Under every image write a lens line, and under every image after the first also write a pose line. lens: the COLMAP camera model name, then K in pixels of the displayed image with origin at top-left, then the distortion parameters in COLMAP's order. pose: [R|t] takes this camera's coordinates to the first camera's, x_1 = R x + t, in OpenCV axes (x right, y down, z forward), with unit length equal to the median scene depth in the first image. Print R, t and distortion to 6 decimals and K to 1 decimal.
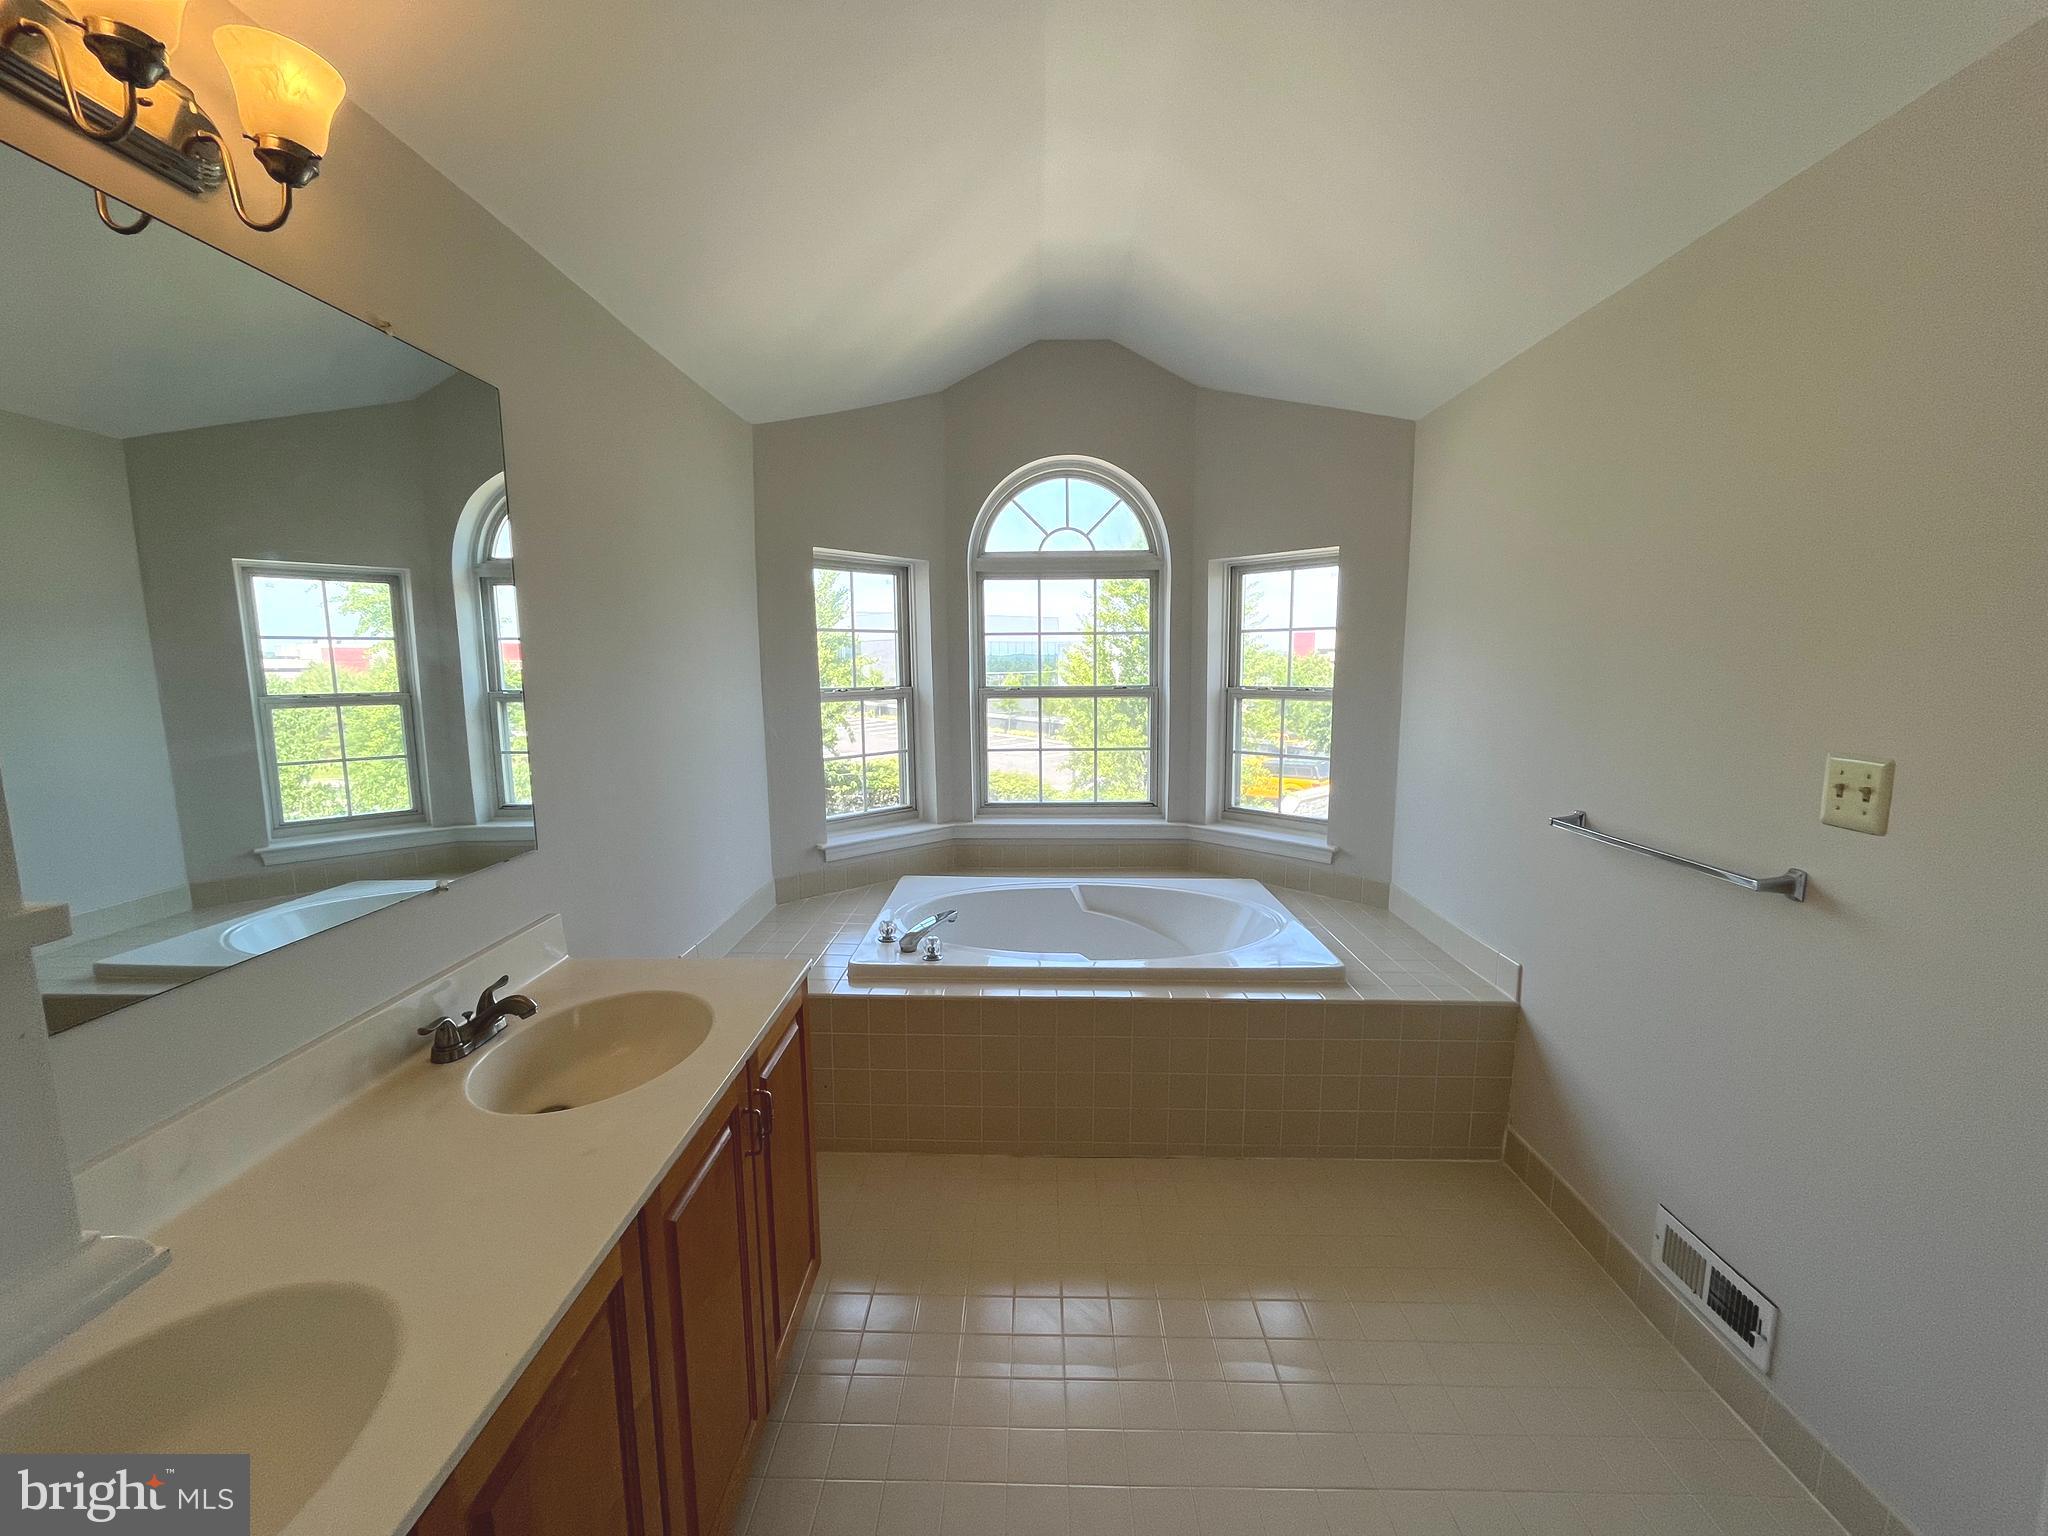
lens RADIAL K [[841.9, 0, 1011.8], [0, 841.9, 769.6], [0, 0, 1]] dist [0.001894, -0.001165]
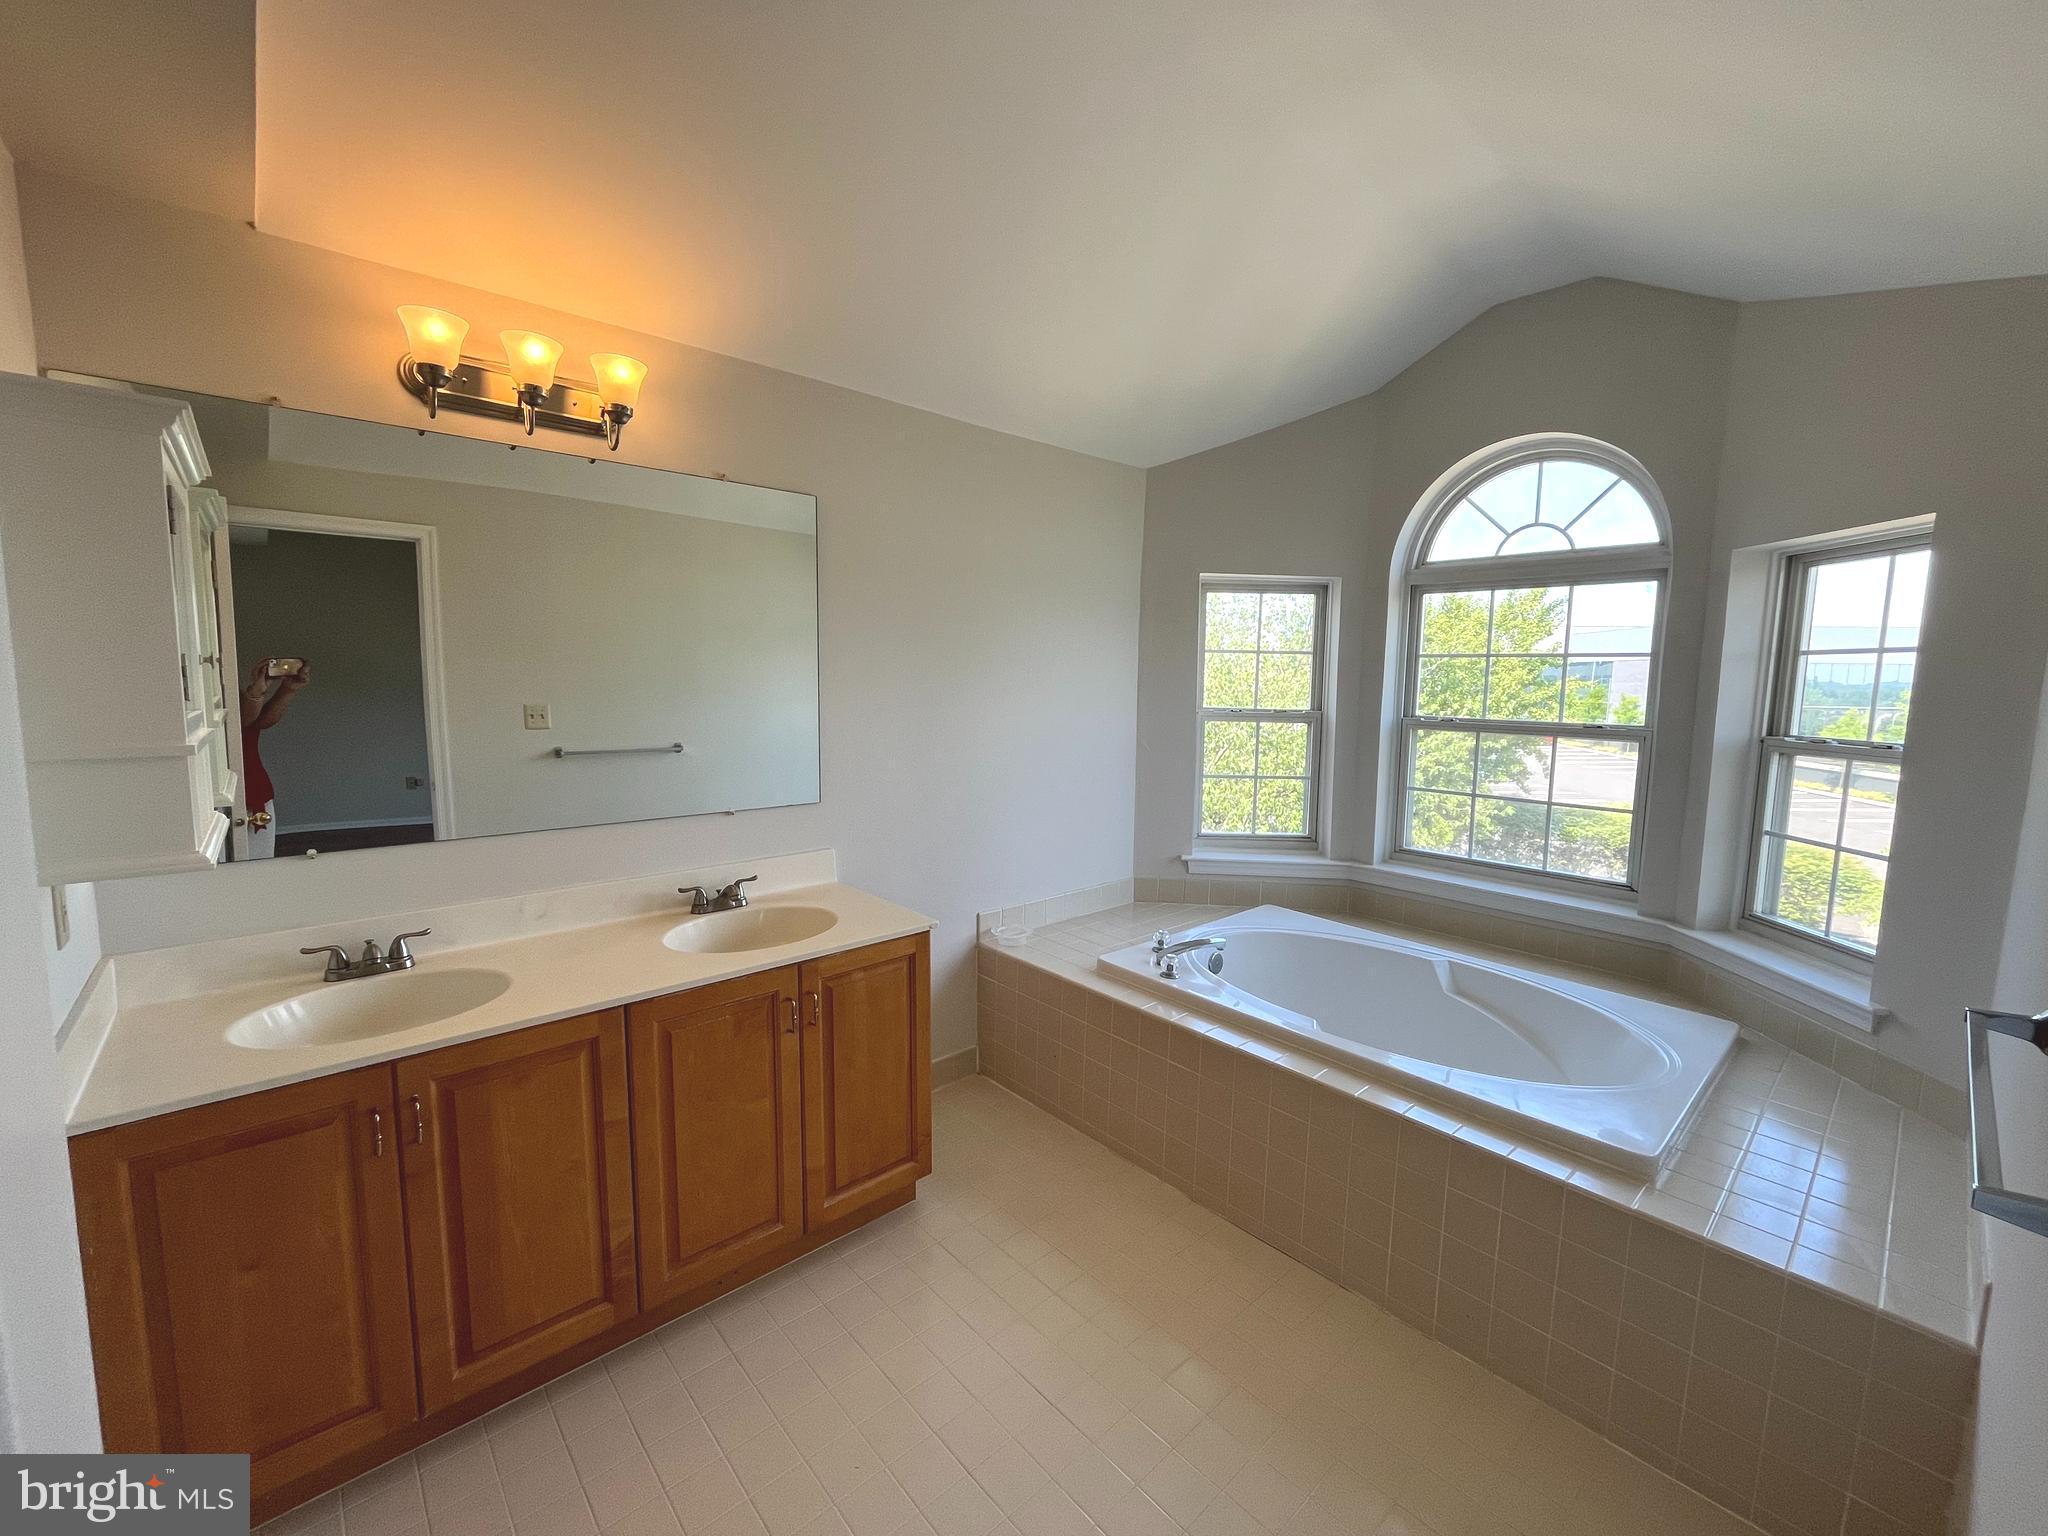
lens RADIAL K [[841.9, 0, 1005.9], [0, 841.9, 763.0], [0, 0, 1]] dist [0.001894, -0.001165]
pose [[0.681255, 0.096188, -0.725700, 0.335486], [-0.115243, 0.993061, 0.023440, -0.021969], [0.722918, 0.067663, 0.687612, 0.101053]]
